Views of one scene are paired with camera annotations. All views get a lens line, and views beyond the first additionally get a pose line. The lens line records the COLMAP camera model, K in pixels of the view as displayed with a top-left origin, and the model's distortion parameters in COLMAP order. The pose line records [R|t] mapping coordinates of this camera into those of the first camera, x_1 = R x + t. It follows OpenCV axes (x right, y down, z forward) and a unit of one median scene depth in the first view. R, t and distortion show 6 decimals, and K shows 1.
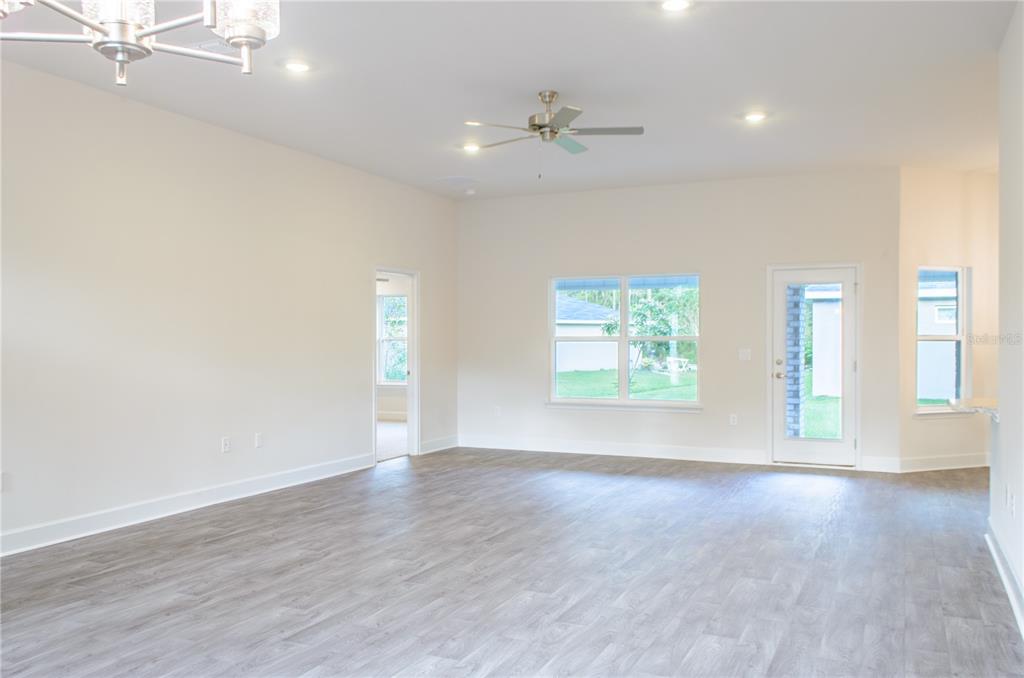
lens RADIAL K [[851.8, 0, 512.0], [0, 851.8, 339.0], [0, 0, 1]] dist [0.055682, -0.066818]
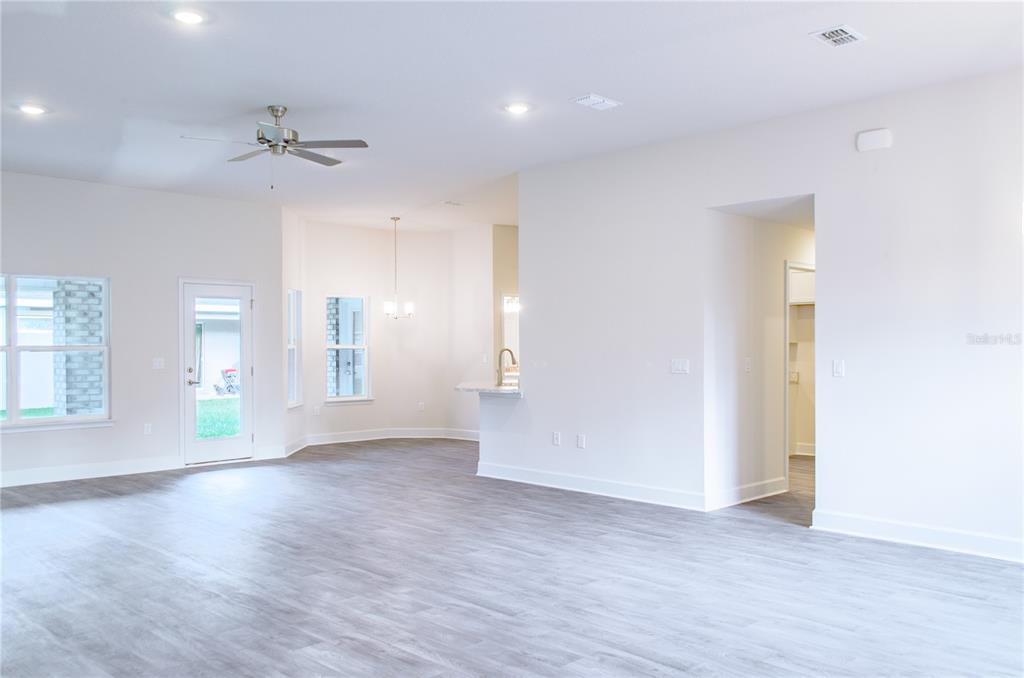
lens RADIAL K [[851.8, 0, 512.0], [0, 851.8, 339.0], [0, 0, 1]] dist [0.055682, -0.066818]
pose [[0.364494, 0.006460, 0.931183, -1.089208], [0.004889, 0.999949, -0.008851, -0.000063], [-0.931193, 0.007778, 0.364444, 0.492584]]
